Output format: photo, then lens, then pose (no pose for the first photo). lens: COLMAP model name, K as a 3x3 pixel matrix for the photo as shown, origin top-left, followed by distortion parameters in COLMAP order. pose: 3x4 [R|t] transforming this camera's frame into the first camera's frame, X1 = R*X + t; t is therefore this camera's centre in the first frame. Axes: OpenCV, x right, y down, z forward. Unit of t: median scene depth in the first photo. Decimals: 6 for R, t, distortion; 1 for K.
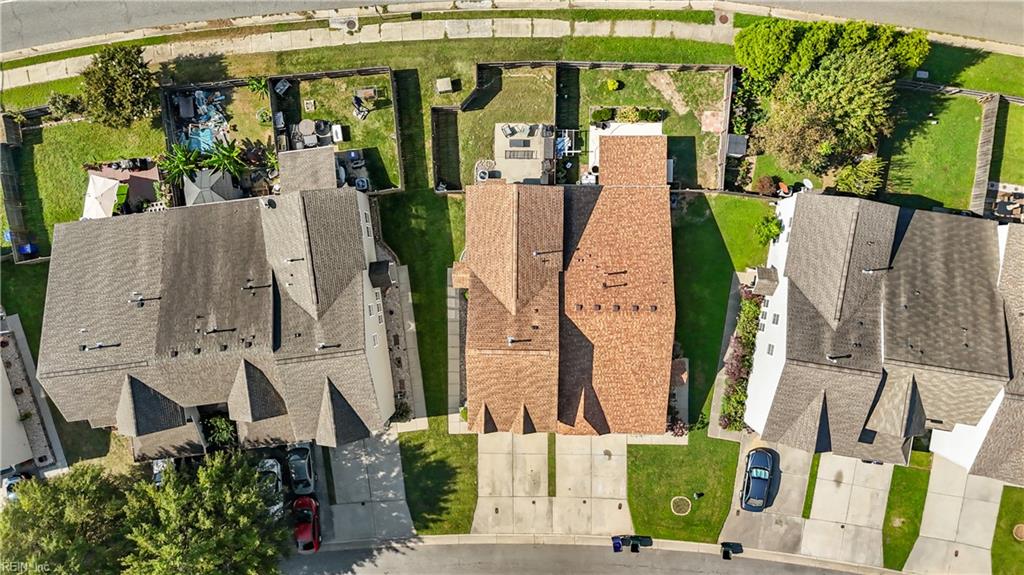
lens RADIAL K [[759.7, 0, 519.0], [0, 759.7, 289.9], [0, 0, 1]] dist [0.054285, -0.038159]
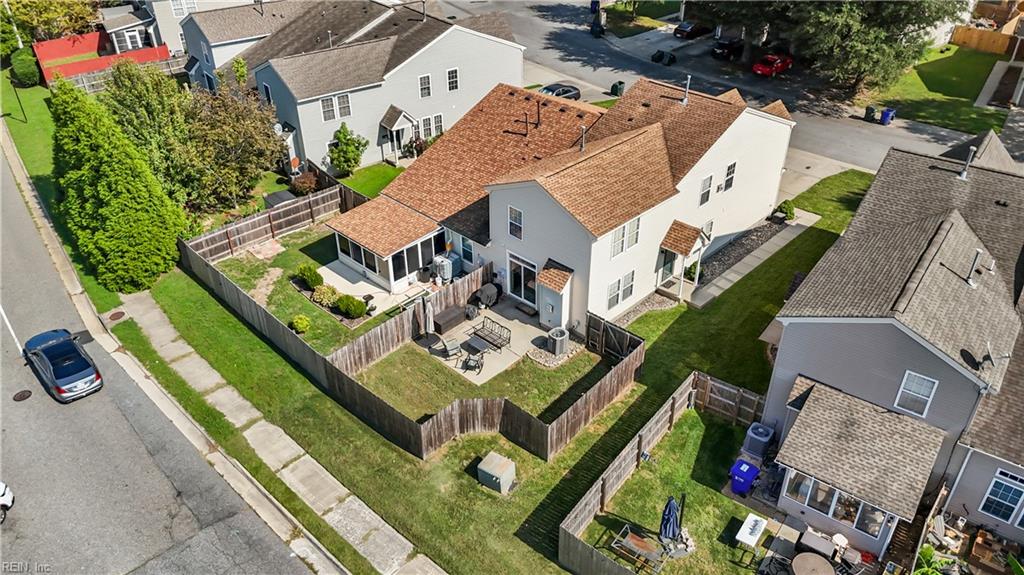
lens RADIAL K [[759.7, 0, 513.1], [0, 759.7, 288.2], [0, 0, 1]] dist [0.054285, -0.038159]
pose [[-0.721207, -0.356456, 0.593969, -0.344083], [0.691048, -0.429738, 0.581186, -0.483346], [0.048083, 0.829617, 0.556259, 0.631622]]
